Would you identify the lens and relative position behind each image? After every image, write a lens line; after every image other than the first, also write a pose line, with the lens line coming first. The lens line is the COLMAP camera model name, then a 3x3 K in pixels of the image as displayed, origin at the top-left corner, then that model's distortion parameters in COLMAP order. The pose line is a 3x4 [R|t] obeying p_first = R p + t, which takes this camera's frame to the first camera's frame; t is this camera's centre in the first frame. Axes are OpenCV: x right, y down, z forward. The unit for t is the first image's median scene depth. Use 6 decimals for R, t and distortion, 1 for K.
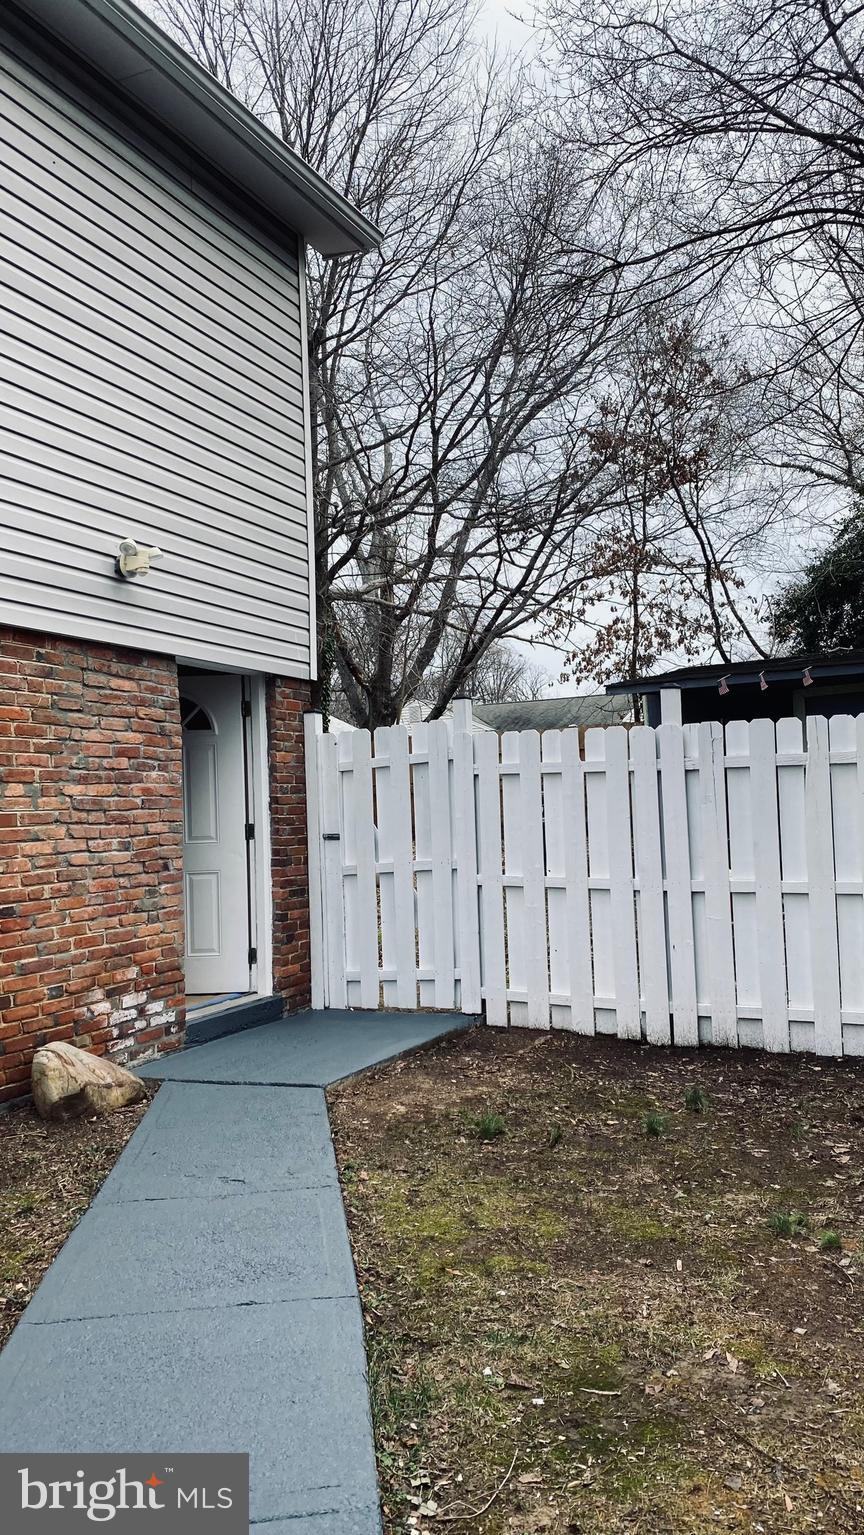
lens RADIAL K [[1170.9, 0, 438.9], [0, 1170.9, 771.7], [0, 0, 1]] dist [0.036669, -0.003298]
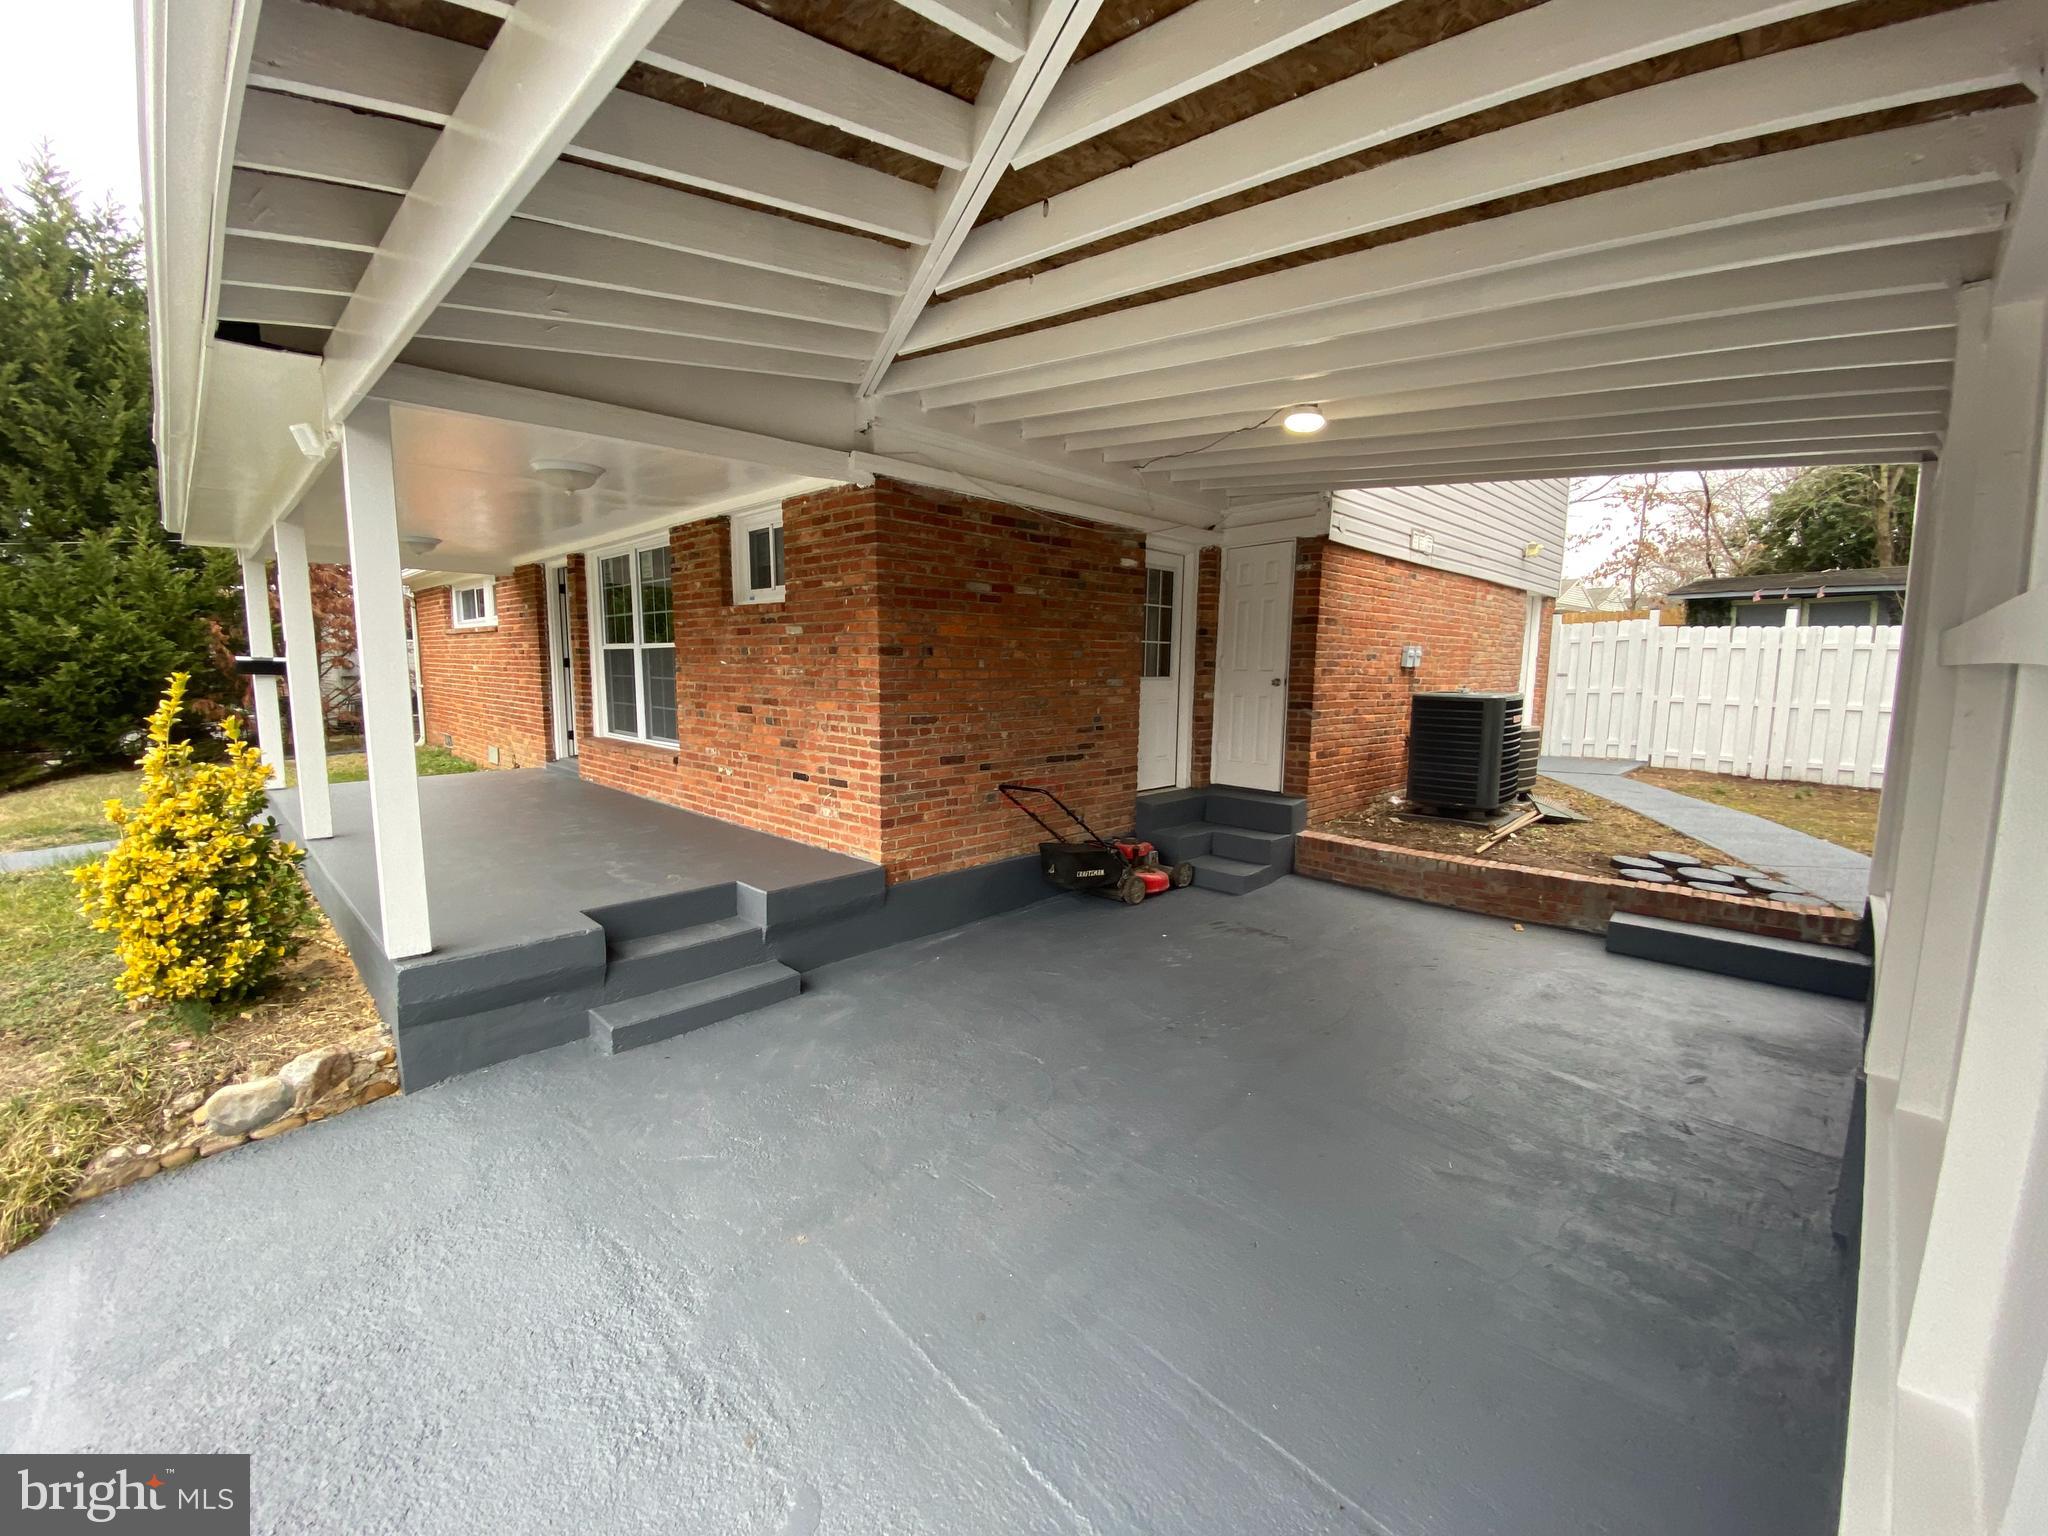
lens RADIAL K [[839.9, 0, 1031.5], [0, 839.9, 775.2], [0, 0, 1]] dist [0.006830, -0.010752]
pose [[0.947992, 0.075482, -0.309216, -0.580534], [-0.021442, 0.984412, 0.174565, -0.011719], [0.317572, -0.158856, 0.934833, -0.826276]]
